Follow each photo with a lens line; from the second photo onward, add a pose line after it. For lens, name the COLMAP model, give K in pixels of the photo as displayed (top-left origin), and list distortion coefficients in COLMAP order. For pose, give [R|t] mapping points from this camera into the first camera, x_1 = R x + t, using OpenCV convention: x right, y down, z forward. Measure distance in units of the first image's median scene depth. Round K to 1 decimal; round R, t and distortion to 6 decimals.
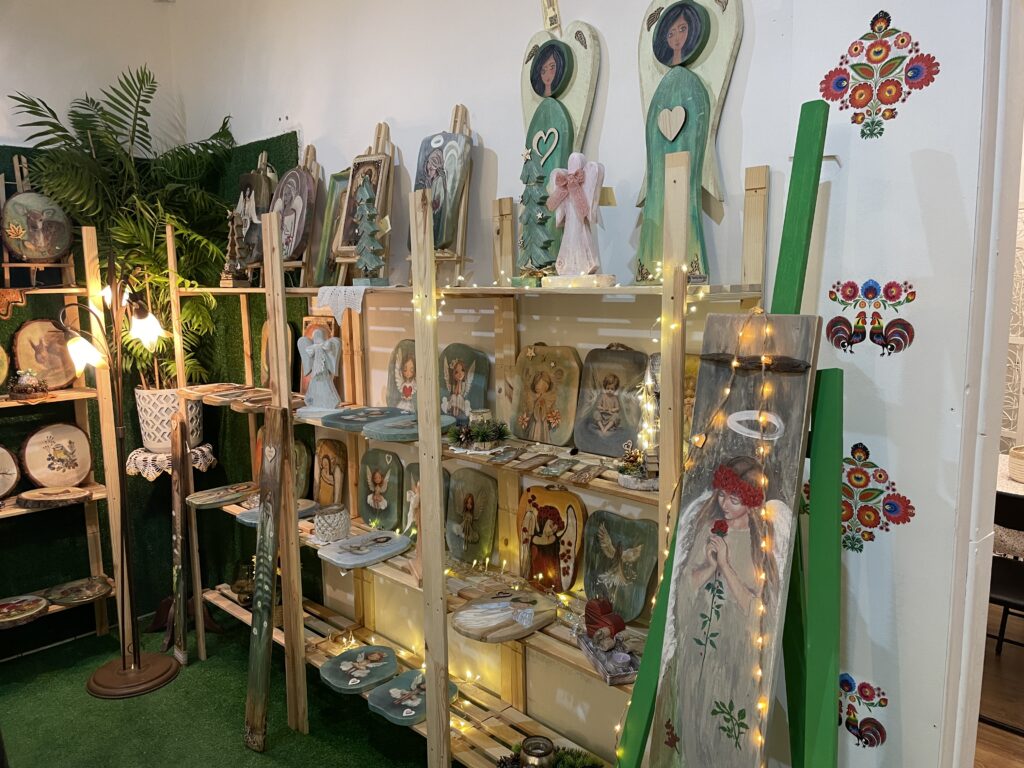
lens RADIAL K [[777.6, 0, 522.1], [0, 777.6, 385.6], [0, 0, 1]] dist [0.090233, -0.122774]
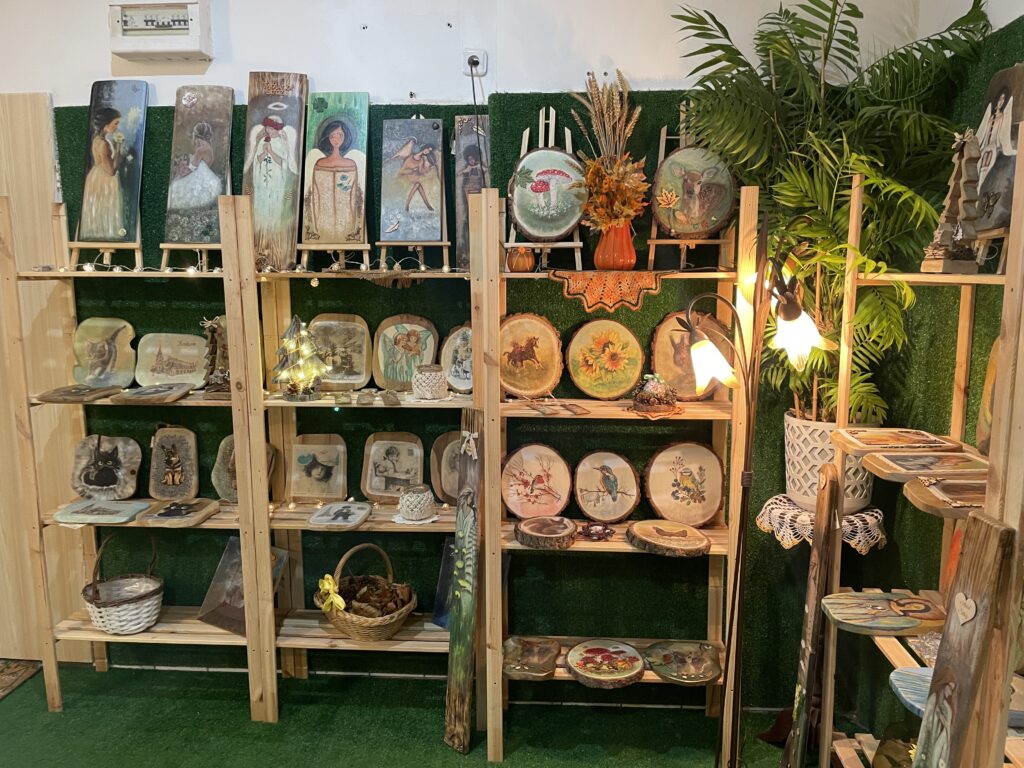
lens RADIAL K [[777.6, 0, 520.1], [0, 777.6, 384.6], [0, 0, 1]] dist [0.090233, -0.122774]
pose [[0.642814, 0.125799, -0.755622, -0.118363], [-0.112921, 0.991208, 0.068958, -0.047635], [0.757653, 0.040998, 0.651368, 0.379812]]
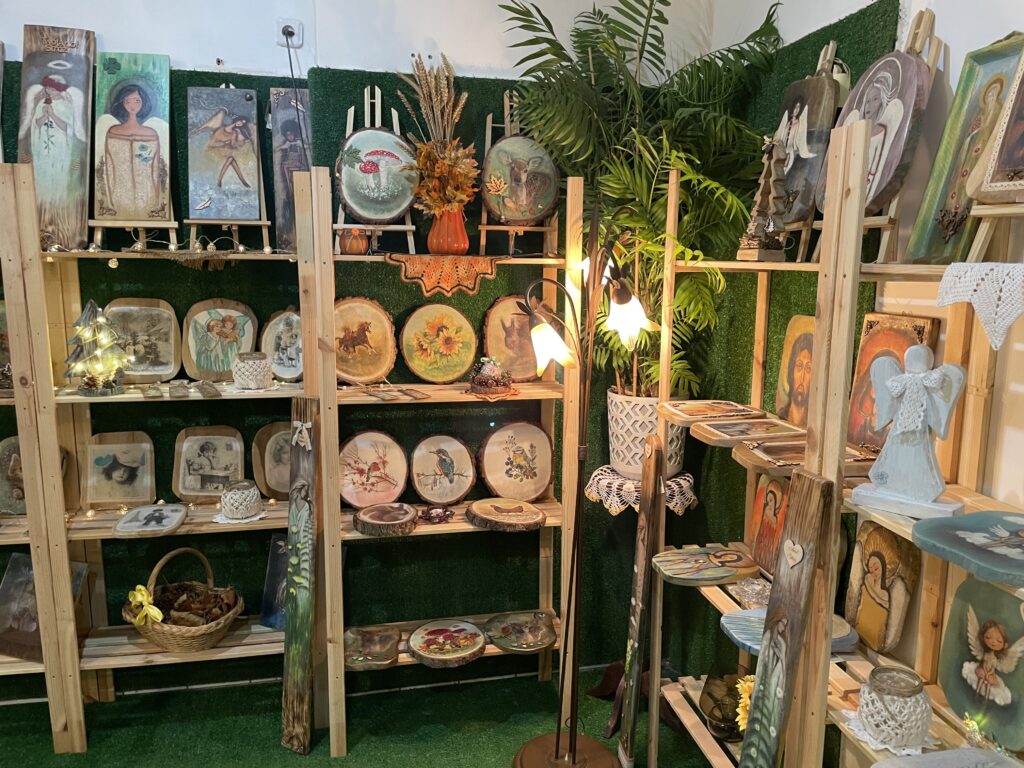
lens RADIAL K [[777.6, 0, 519.1], [0, 777.6, 382.3], [0, 0, 1]] dist [0.090233, -0.122774]
pose [[0.824179, 0.114509, -0.554632, -0.151817], [-0.099789, 0.993386, 0.056809, -0.041885], [0.557468, 0.008525, 0.830155, 0.343835]]
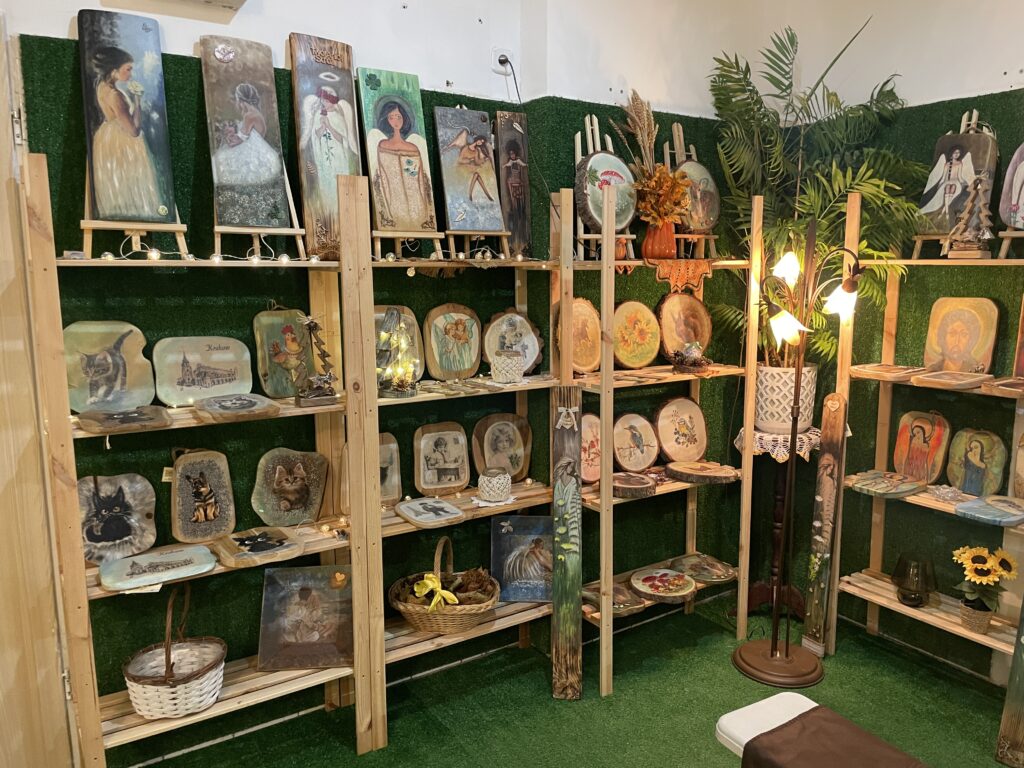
lens RADIAL K [[777.6, 0, 518.3], [0, 777.6, 387.1], [0, 0, 1]] dist [0.090233, -0.122774]
pose [[0.977340, 0.045344, -0.206762, -0.623238], [-0.040927, 0.998834, 0.025591, 0.018774], [0.207682, -0.016548, 0.978056, -0.000948]]
